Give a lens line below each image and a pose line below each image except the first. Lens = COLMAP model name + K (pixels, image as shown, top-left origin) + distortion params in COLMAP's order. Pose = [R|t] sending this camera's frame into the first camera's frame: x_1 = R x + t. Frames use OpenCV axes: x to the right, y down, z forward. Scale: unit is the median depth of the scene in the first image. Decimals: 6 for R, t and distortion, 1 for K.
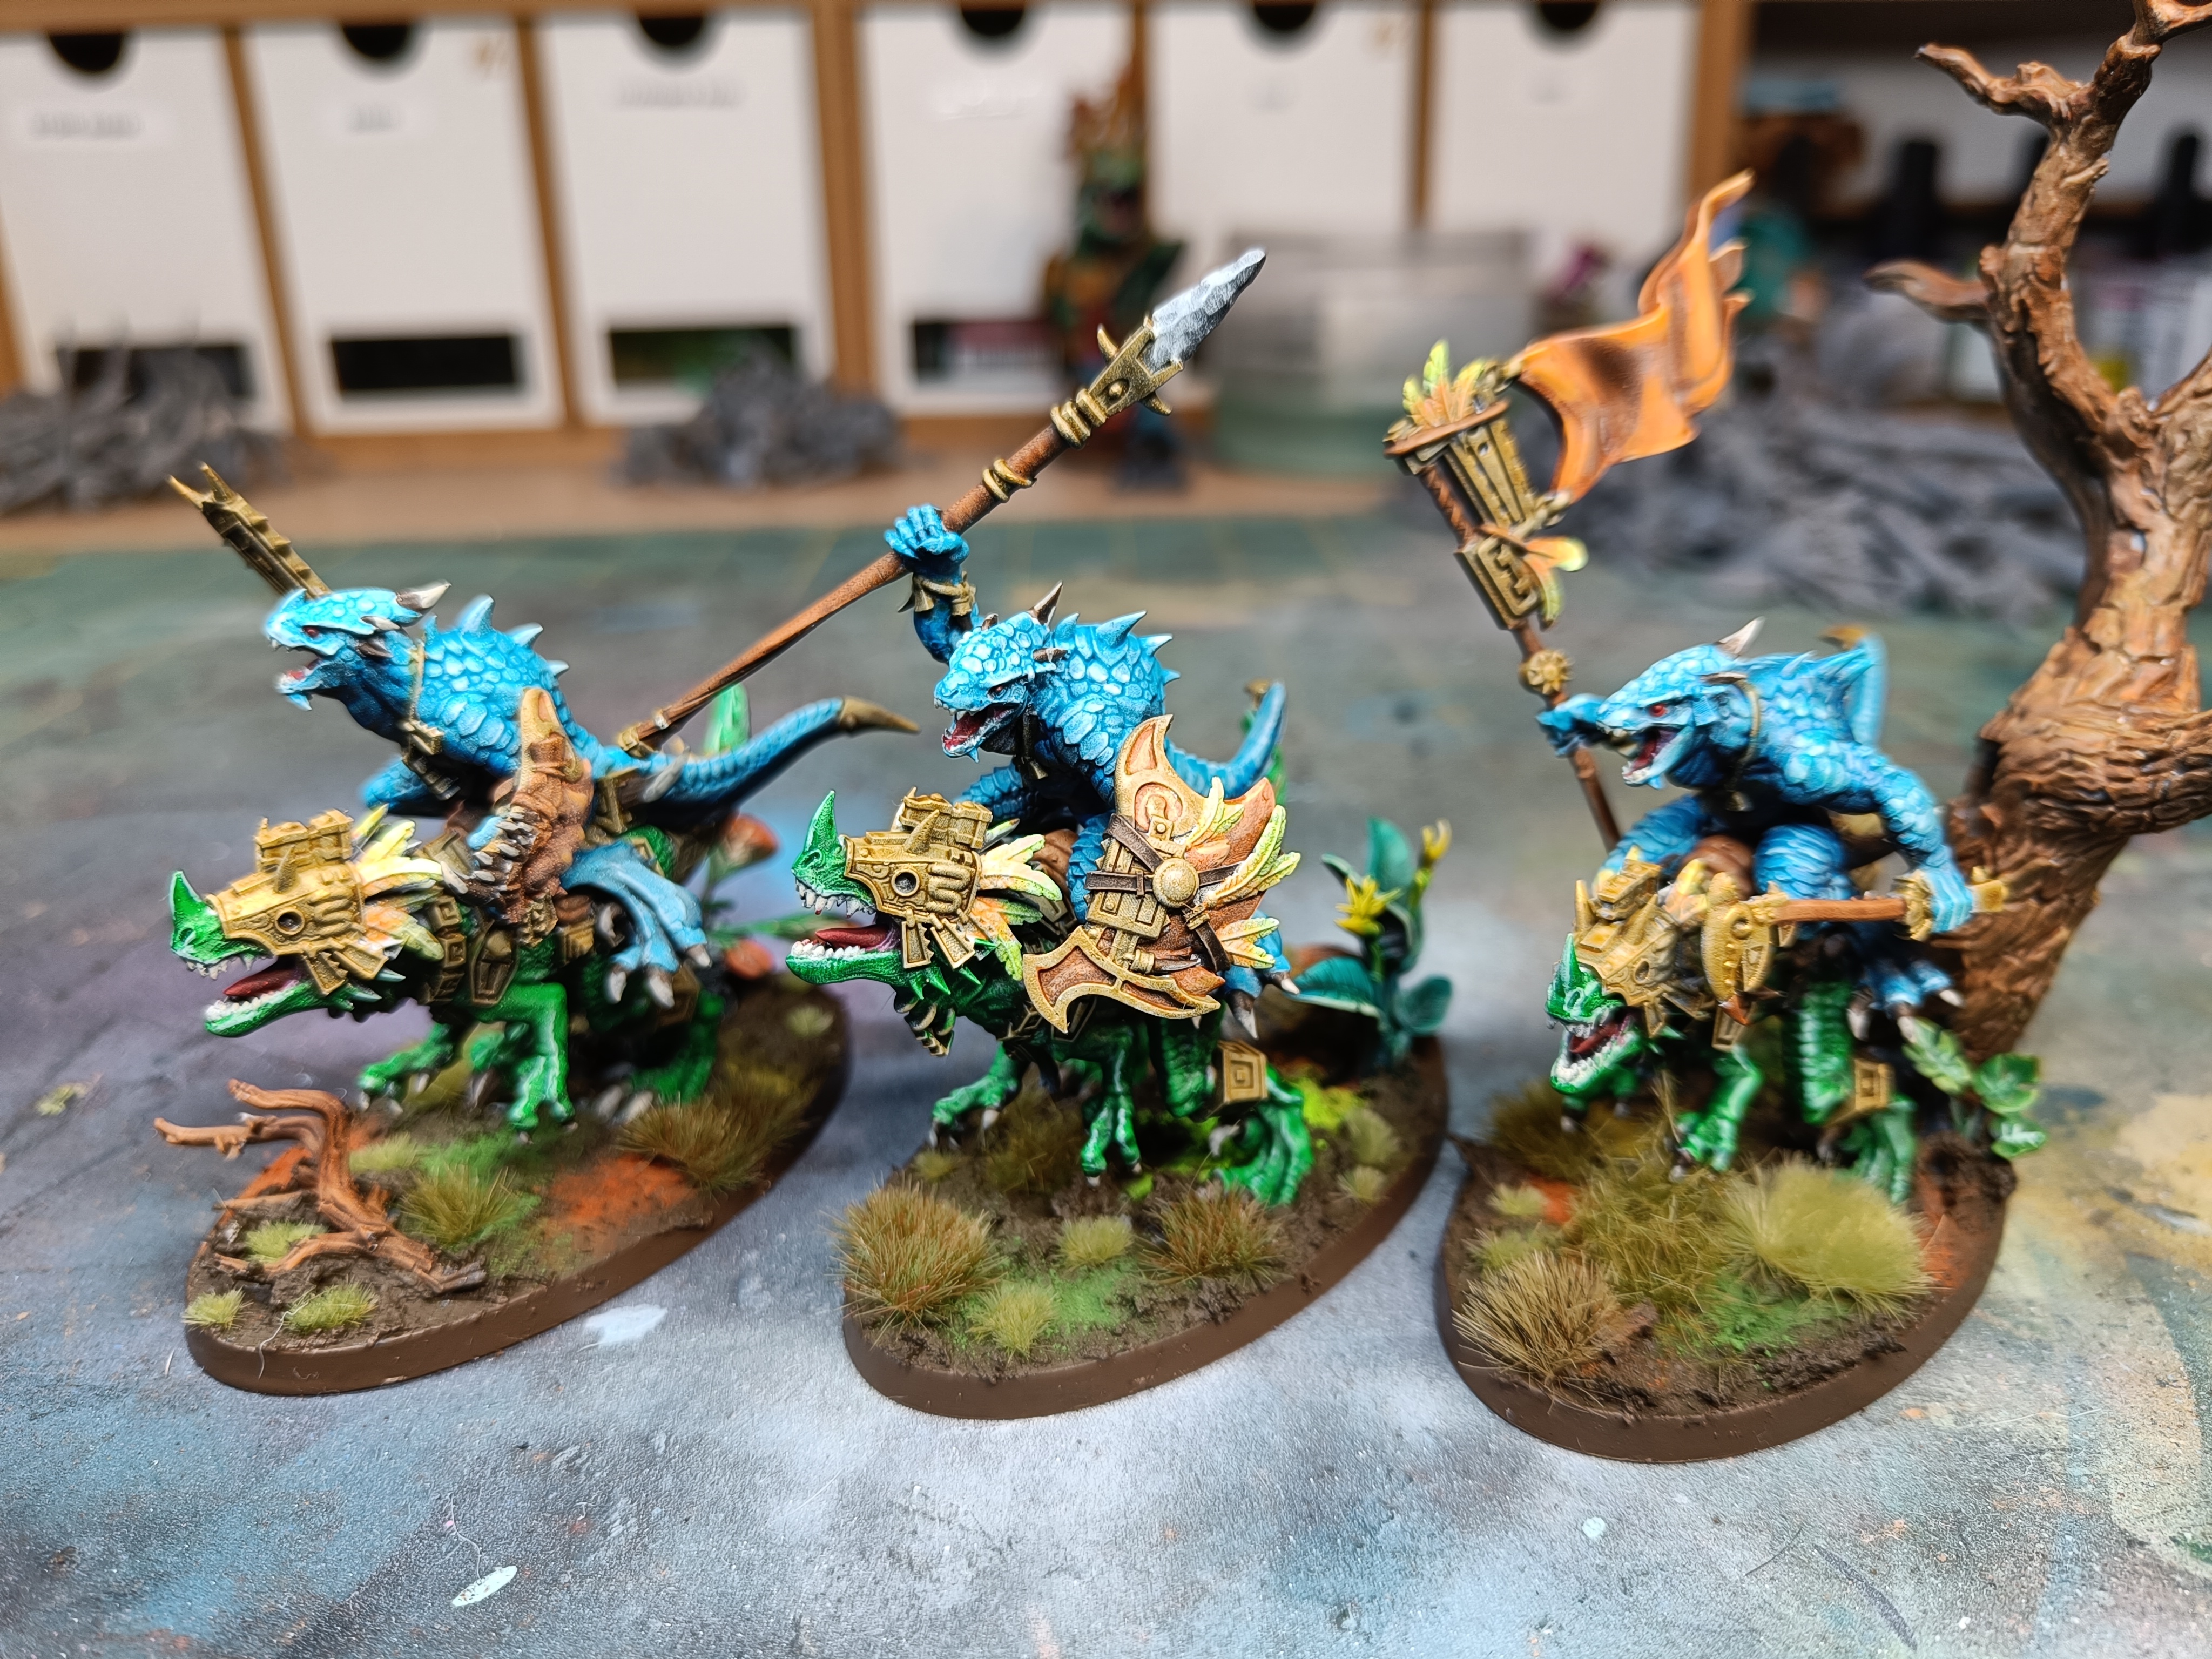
lens RADIAL K [[1656.0, 0, 1093.1], [0, 1656.0, 870.0], [0, 0, 1]] dist [-0.044435, 0.003543]
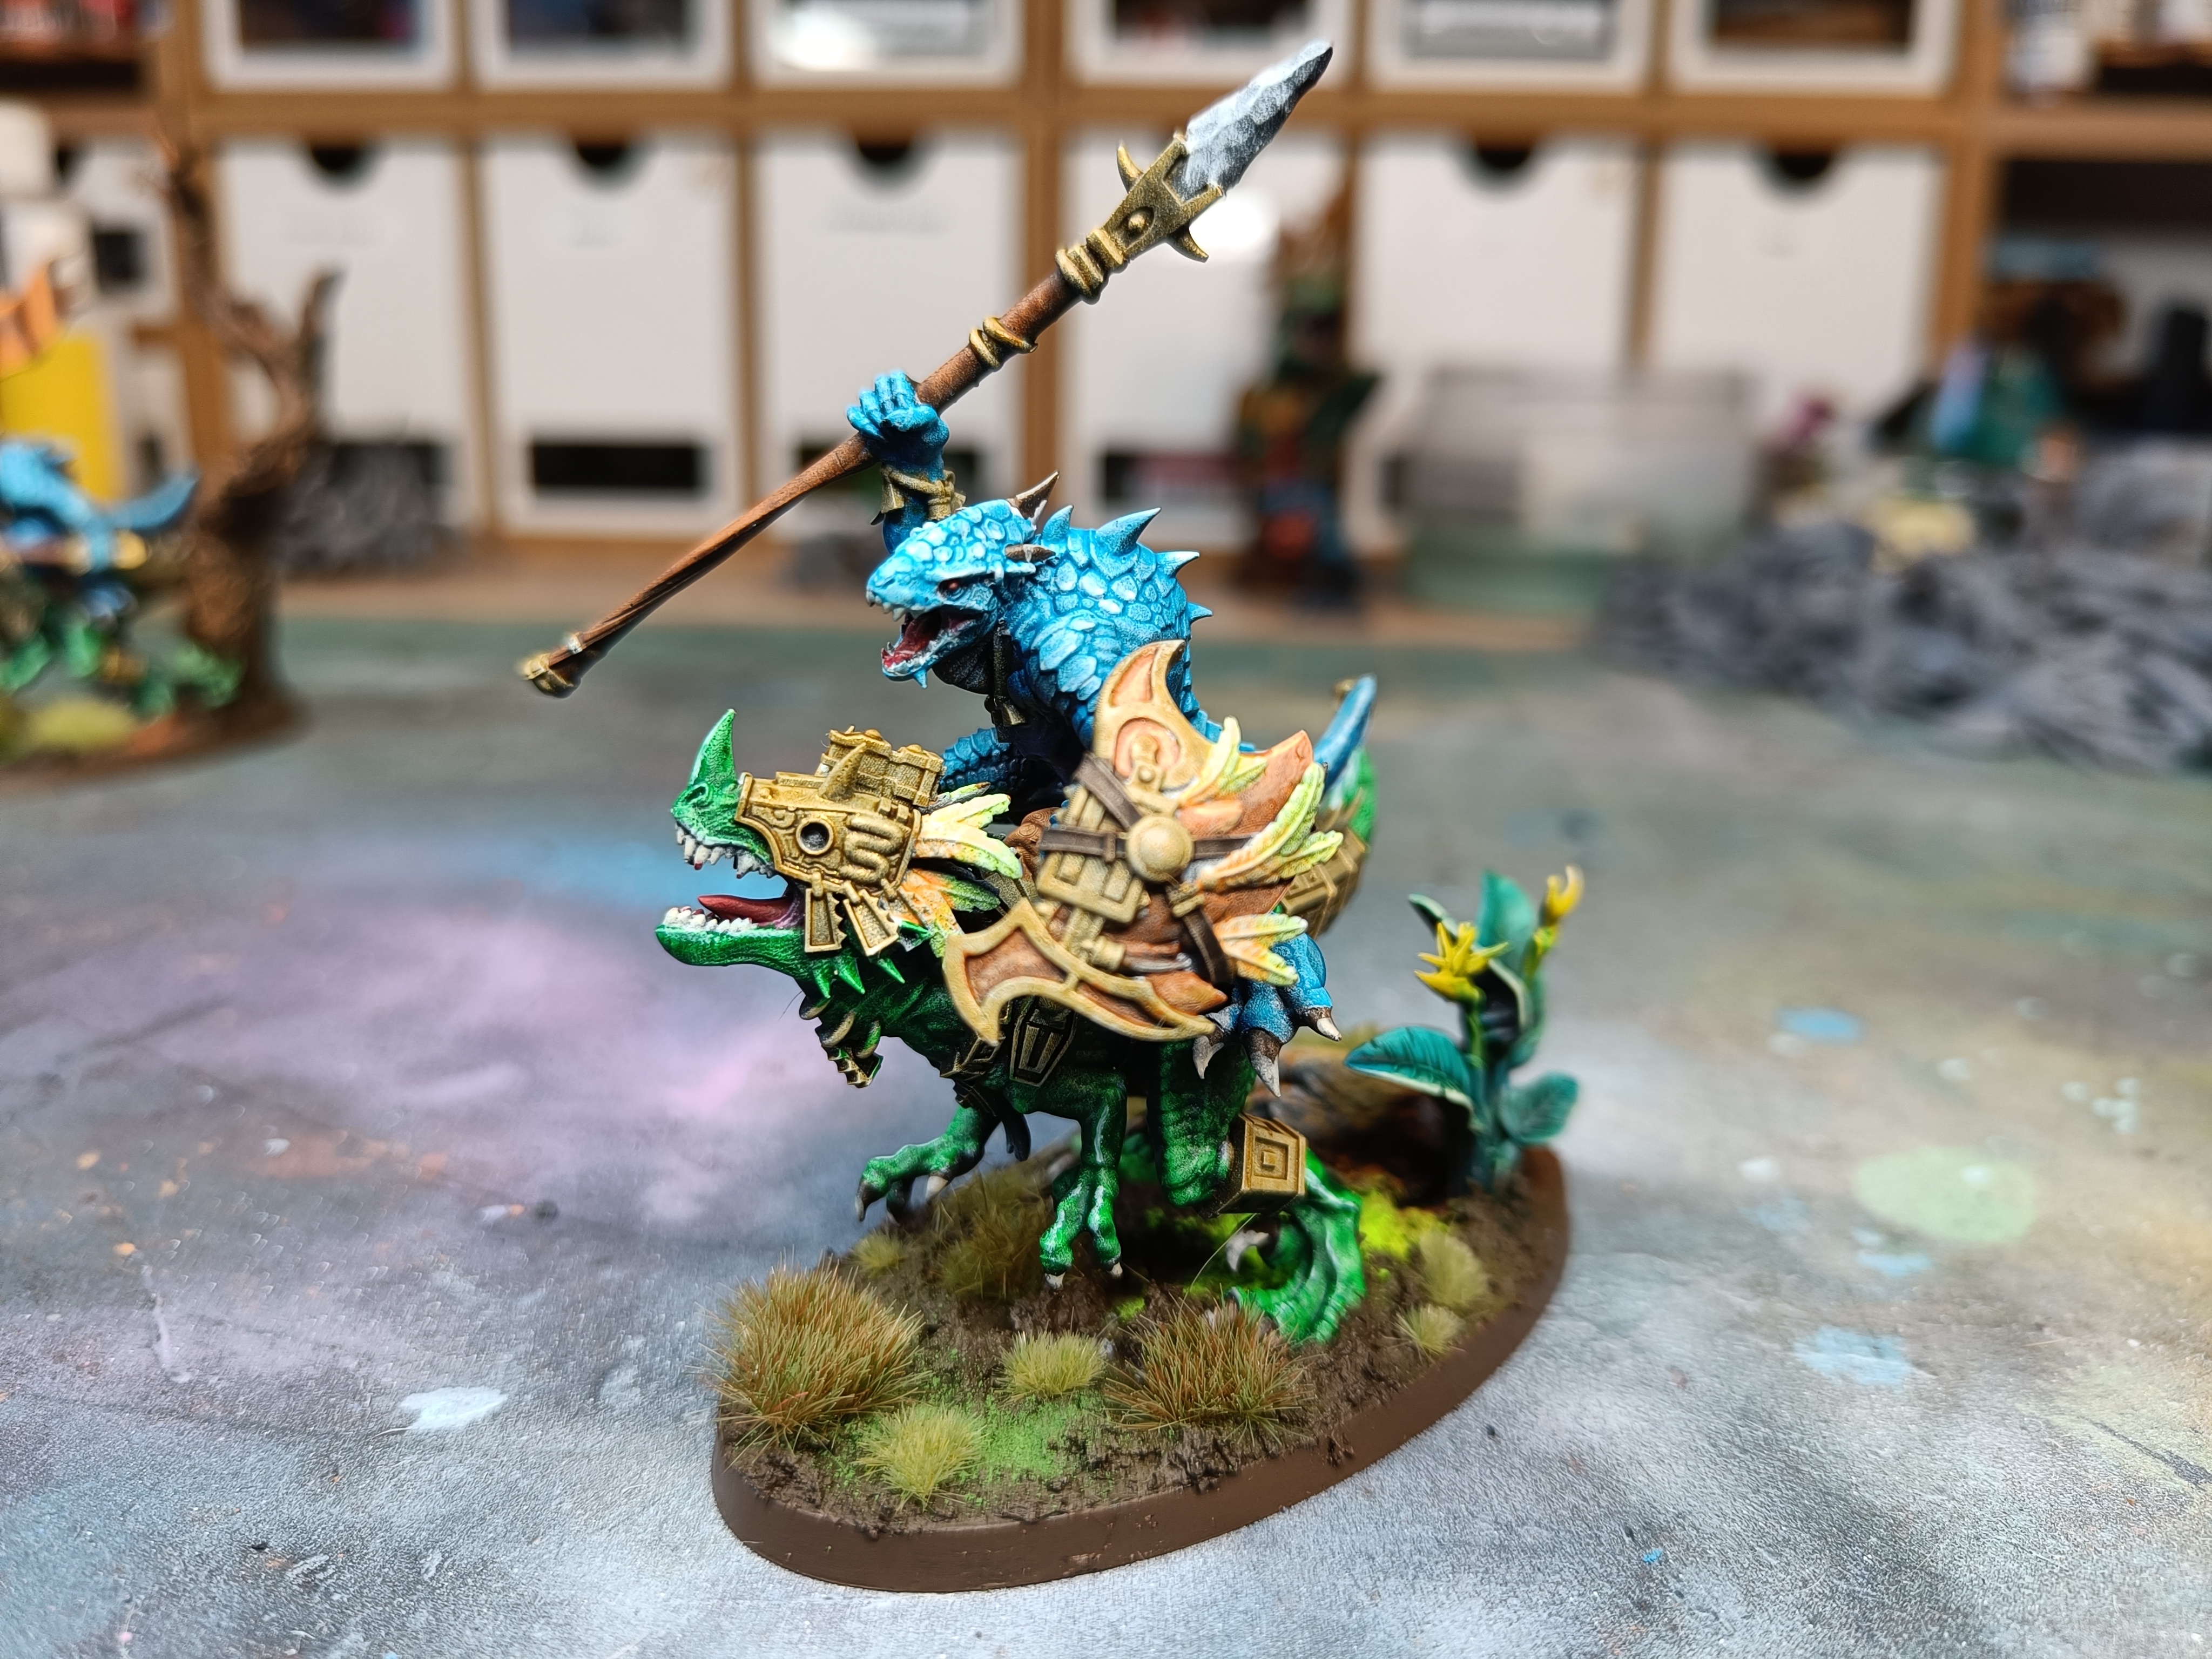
lens RADIAL K [[1693.0, 0, 1106.0], [0, 1693.0, 829.5], [0, 0, 1]] dist [-0.093247, 0.066642]
pose [[0.991137, 0.067712, -0.114289, 0.104113], [-0.082705, 0.987793, -0.132004, 0.093265], [0.103955, 0.140286, 0.984639, 0.248365]]
